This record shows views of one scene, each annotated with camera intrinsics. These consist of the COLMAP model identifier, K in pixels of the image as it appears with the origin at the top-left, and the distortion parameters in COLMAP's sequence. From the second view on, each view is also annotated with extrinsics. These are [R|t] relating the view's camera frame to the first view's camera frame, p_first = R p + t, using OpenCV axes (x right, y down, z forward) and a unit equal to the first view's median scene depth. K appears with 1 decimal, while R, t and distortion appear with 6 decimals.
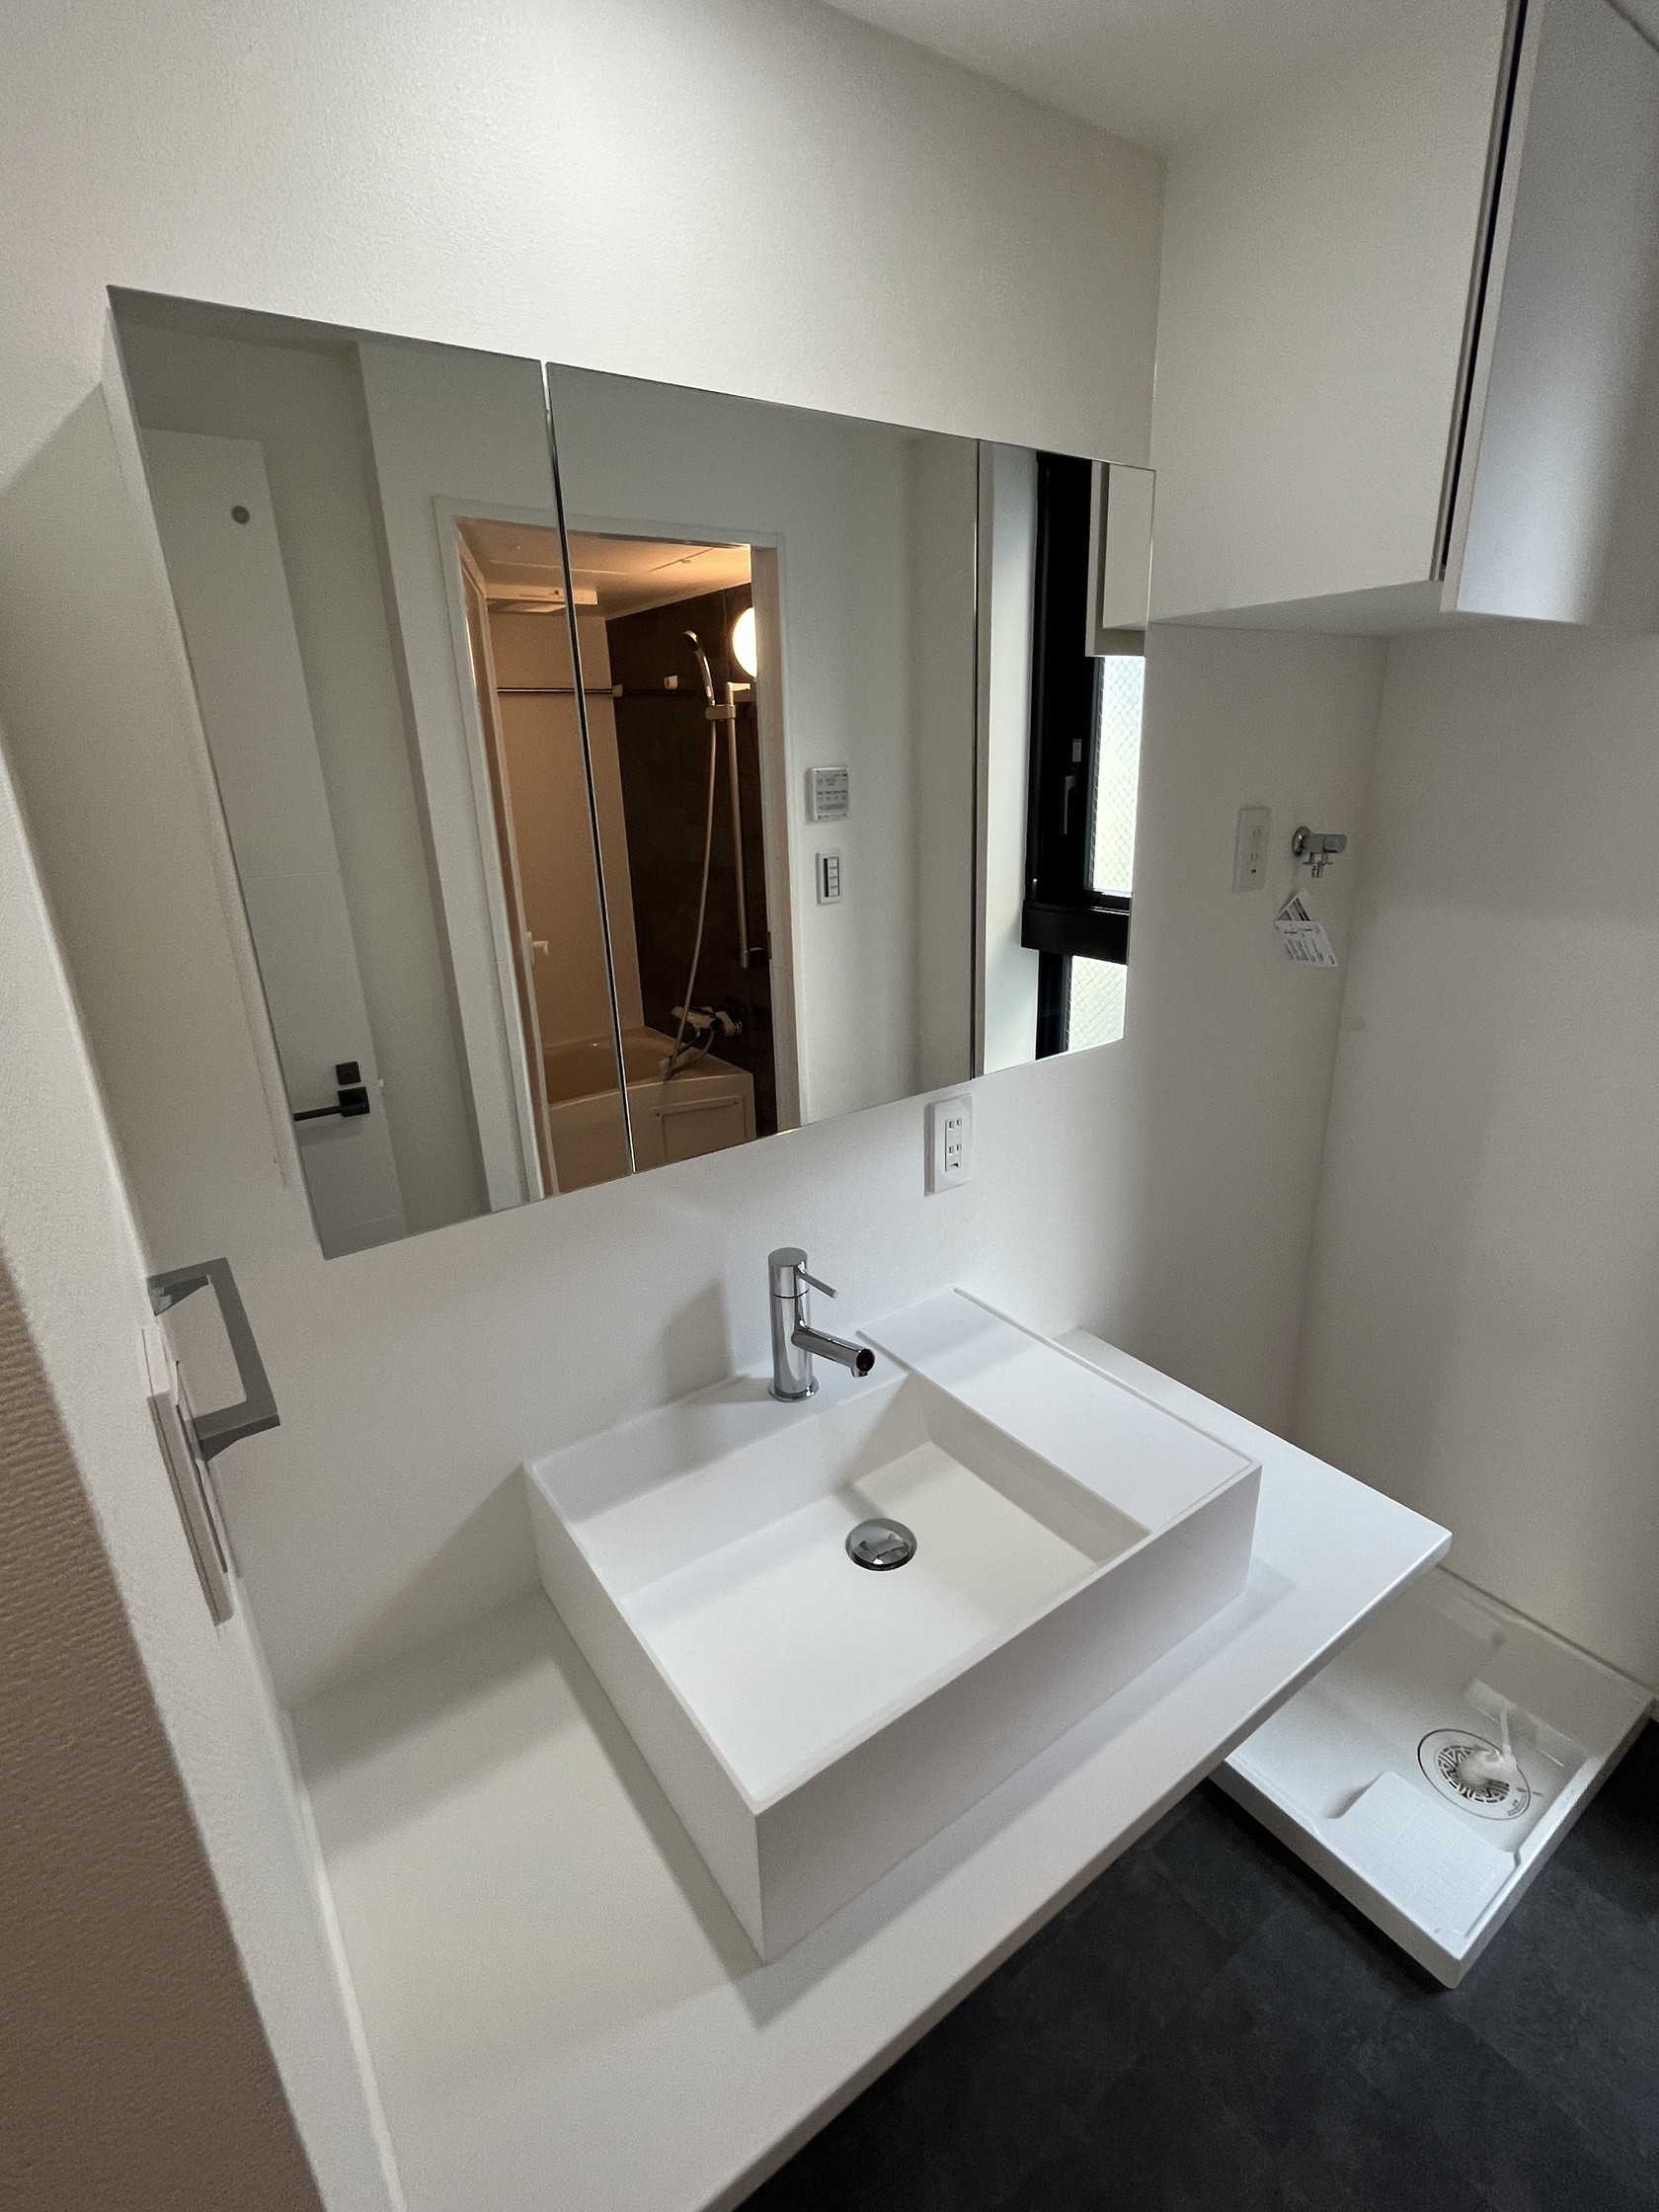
lens RADIAL K [[1023.0, 0, 830.2], [0, 1023.0, 1110.5], [0, 0, 1]] dist [-0.001976, -0.000095]
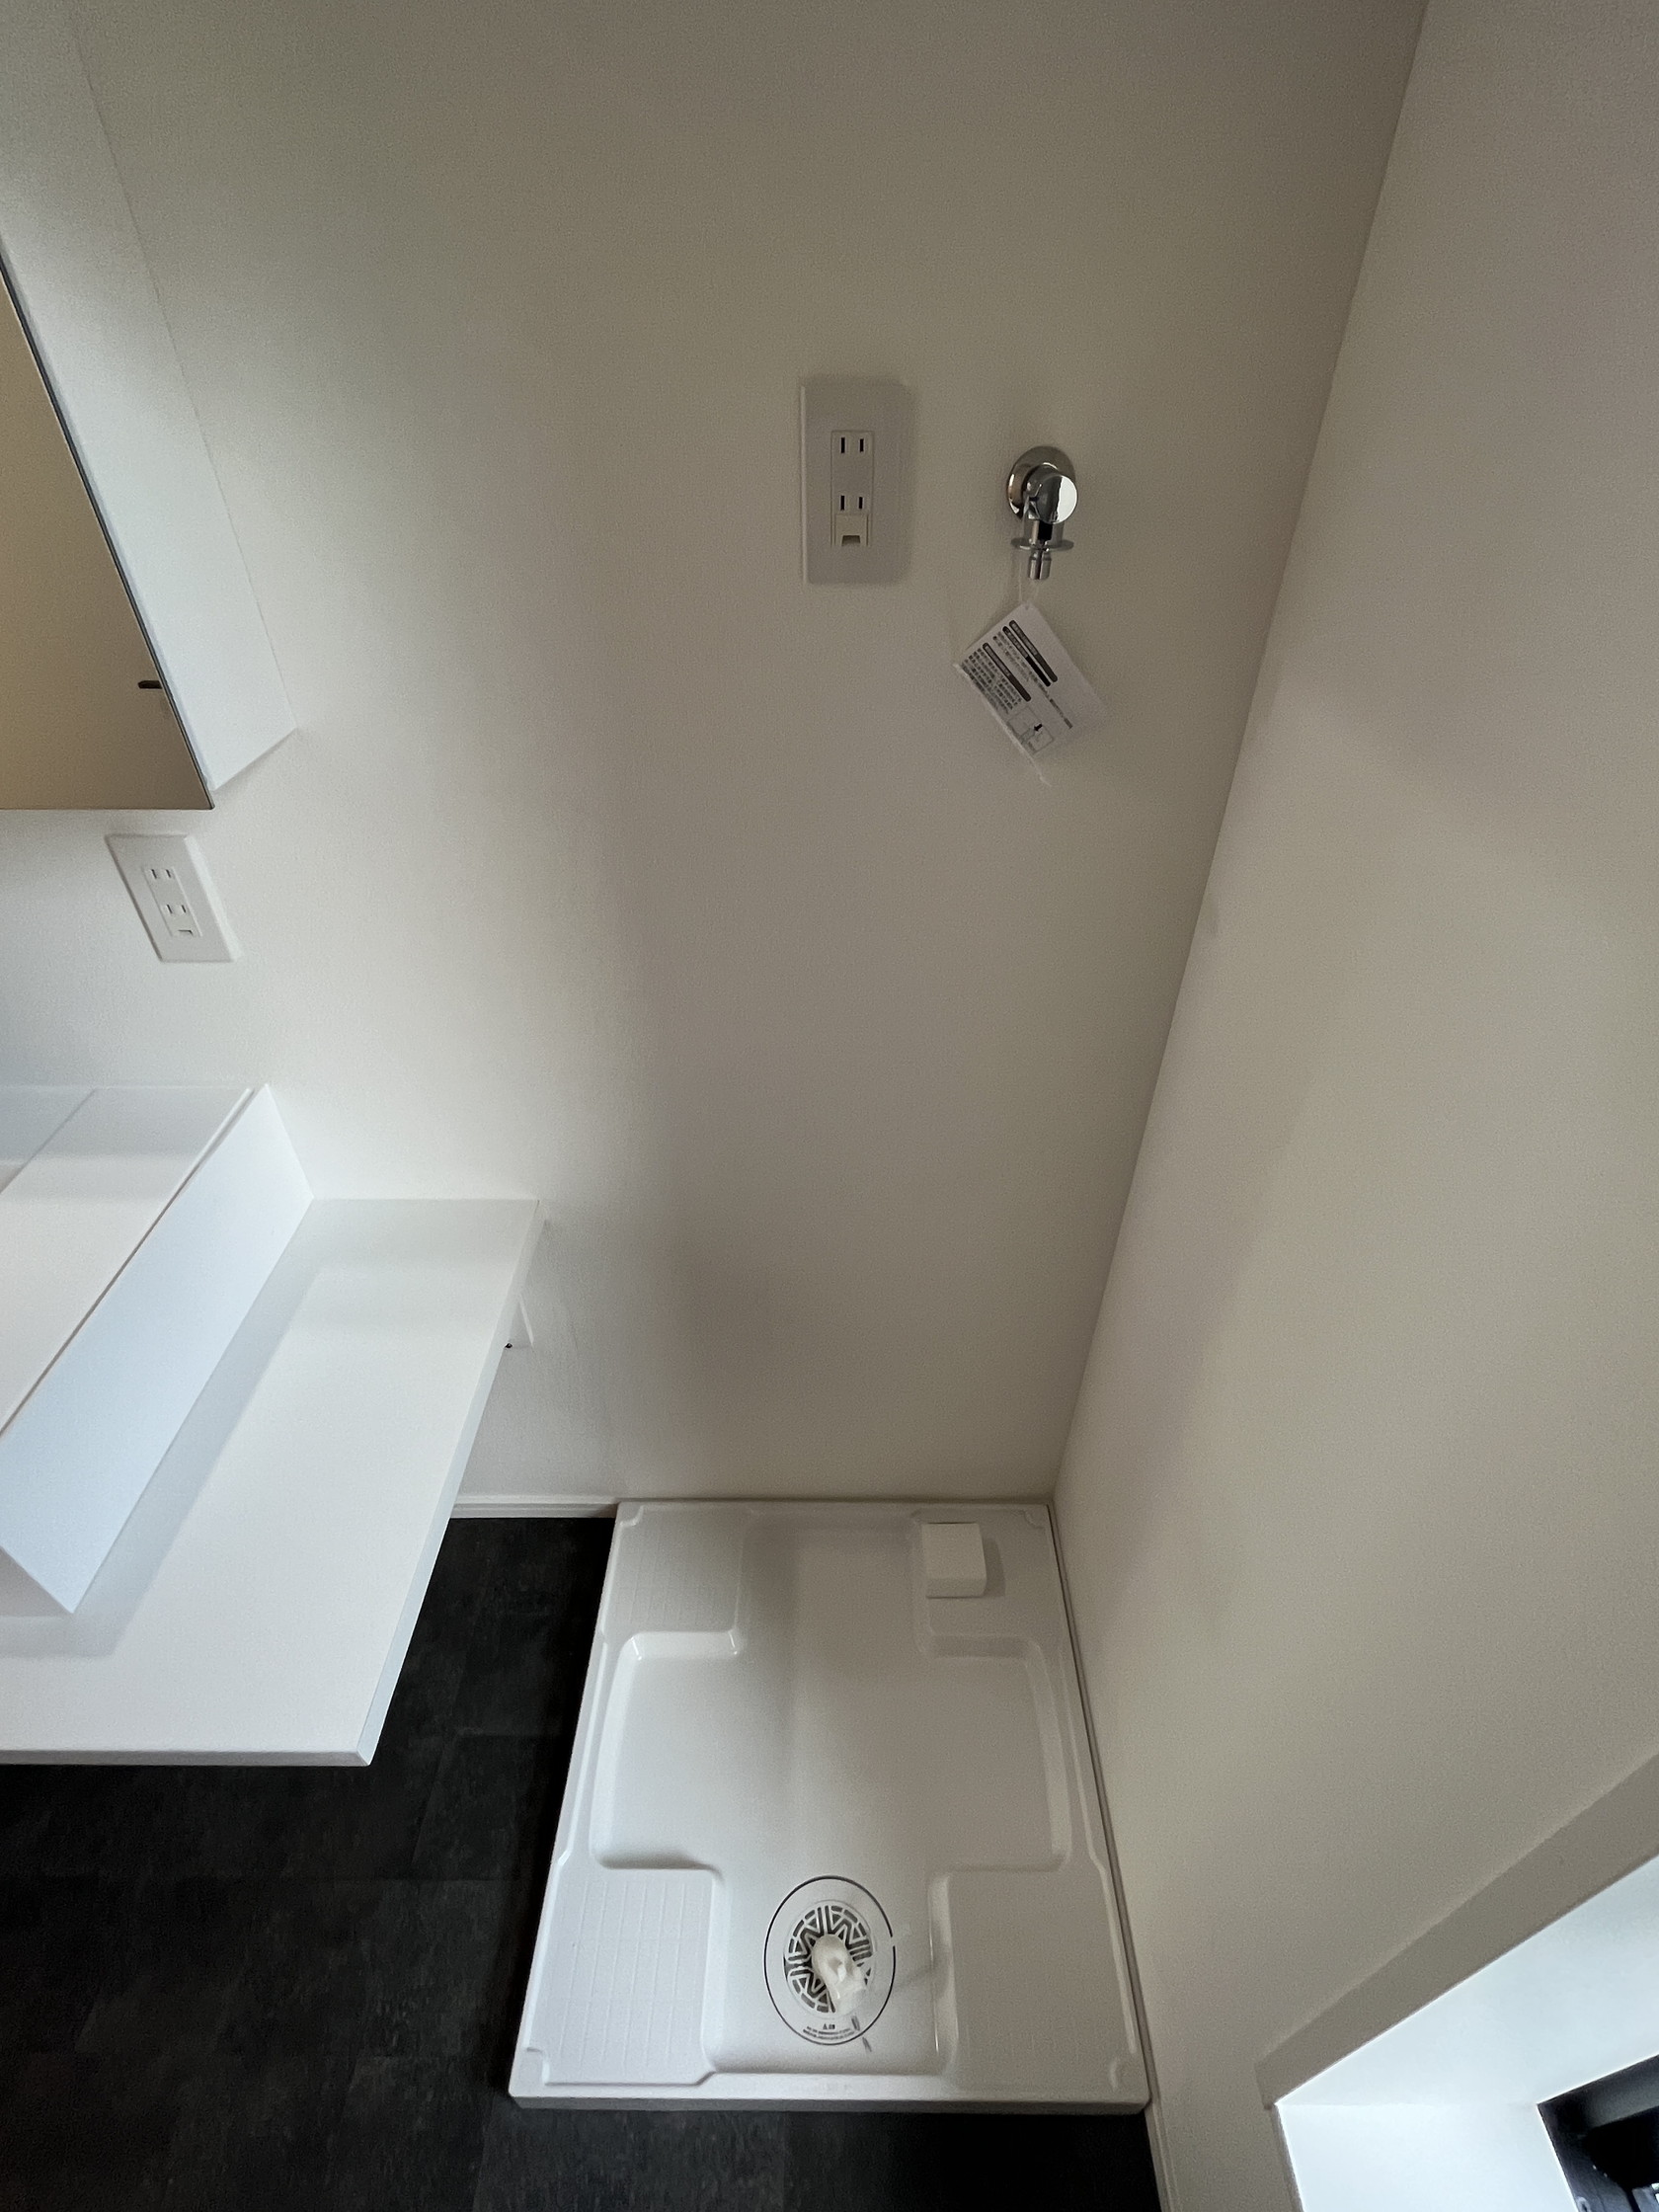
lens RADIAL K [[1029.7, 0, 829.9], [0, 1029.7, 1102.7], [0, 0, 1]] dist [0.003277, 0.000100]
pose [[0.809597, 0.395785, -0.433483, 0.827421], [-0.218554, 0.888641, 0.403177, -0.223614], [0.544782, -0.231671, 0.805941, 0.640497]]
